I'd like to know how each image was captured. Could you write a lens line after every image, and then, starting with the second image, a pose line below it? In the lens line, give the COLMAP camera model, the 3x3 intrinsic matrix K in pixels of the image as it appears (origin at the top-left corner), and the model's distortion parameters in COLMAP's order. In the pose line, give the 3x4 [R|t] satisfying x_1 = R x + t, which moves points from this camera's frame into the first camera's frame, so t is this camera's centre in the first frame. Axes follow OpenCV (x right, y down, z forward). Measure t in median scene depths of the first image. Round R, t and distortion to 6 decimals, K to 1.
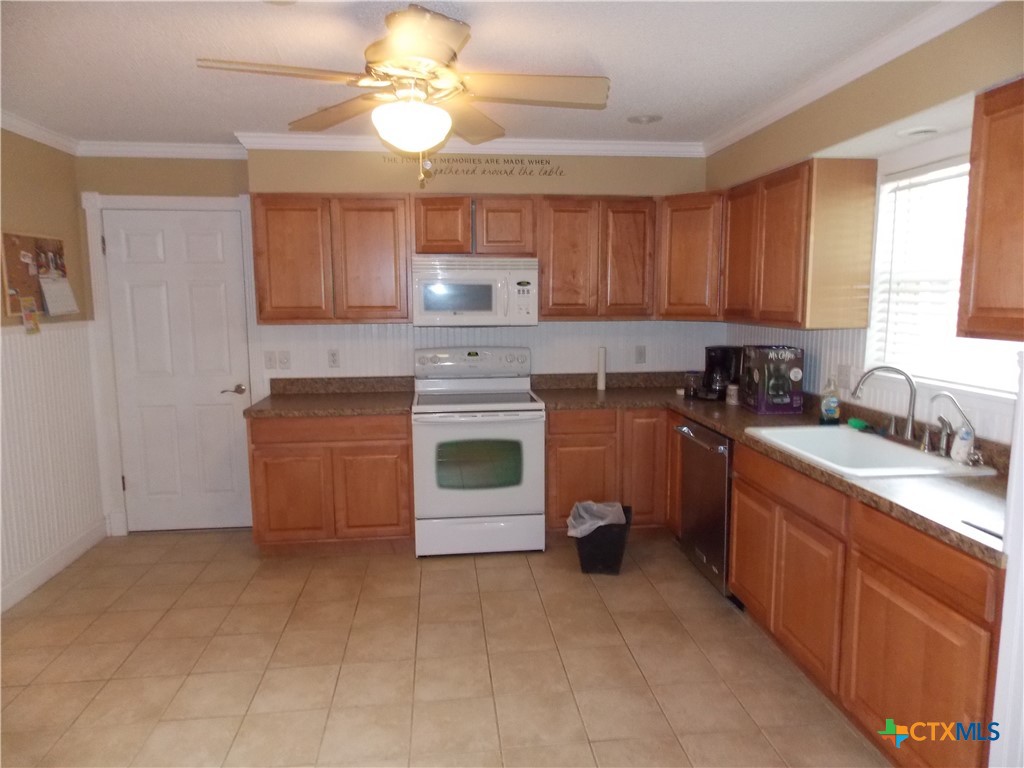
lens RADIAL K [[674.2, 0, 519.5], [0, 674.2, 384.2], [0, 0, 1]] dist [0.009002, -0.012155]
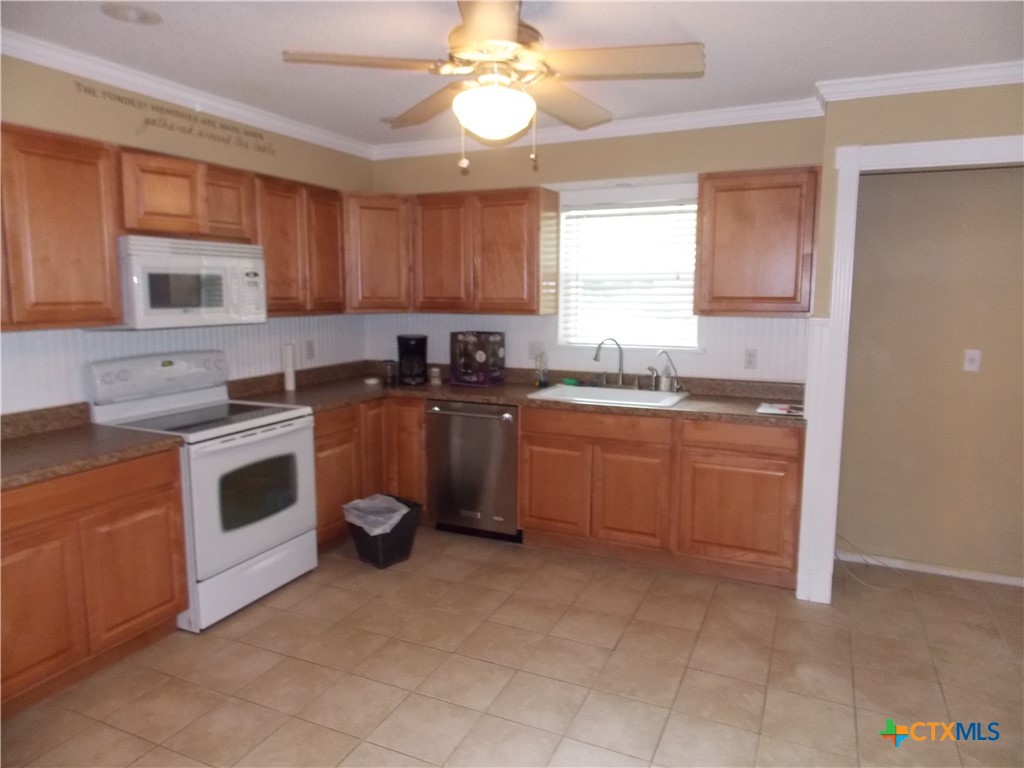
lens RADIAL K [[674.2, 0, 514.2], [0, 674.2, 381.6], [0, 0, 1]] dist [0.009002, -0.012155]
pose [[0.510576, -0.109219, 0.852868, -0.593854], [0.108099, 0.992183, 0.062346, -0.032876], [-0.853010, 0.060362, 0.518392, 0.290586]]
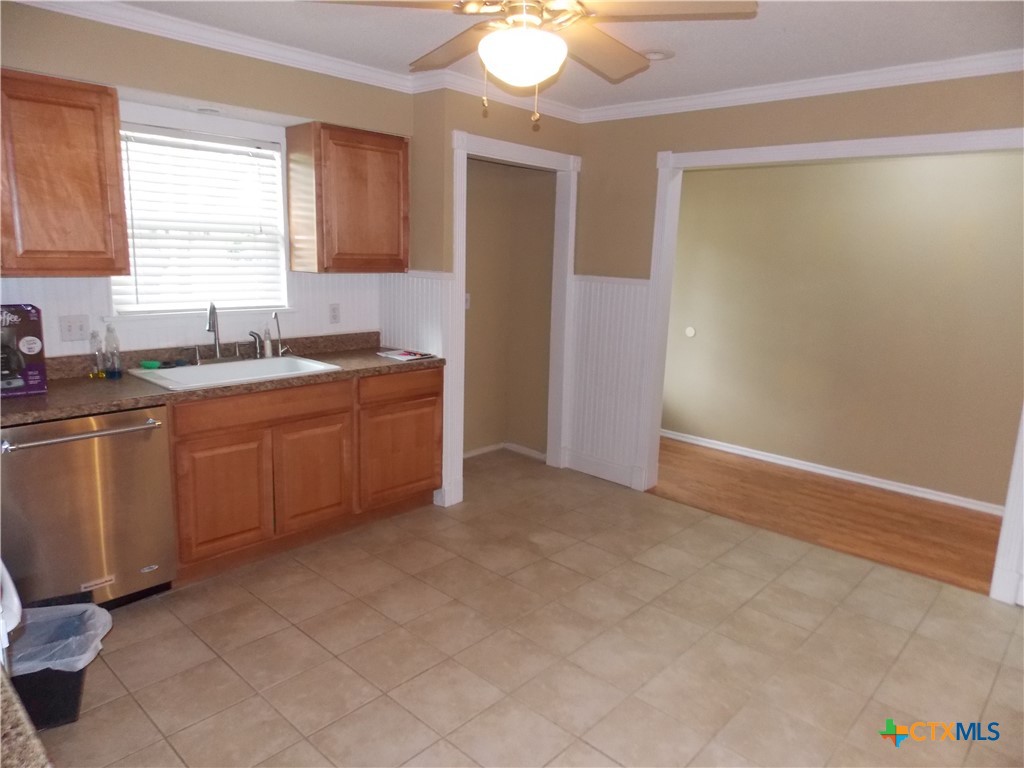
lens RADIAL K [[674.2, 0, 522.0], [0, 674.2, 380.6], [0, 0, 1]] dist [0.009002, -0.012155]
pose [[-0.660544, -0.158442, 0.733878, -0.516247], [0.070053, 0.960208, 0.270359, -0.126772], [-0.747512, 0.229994, -0.623160, 0.965752]]
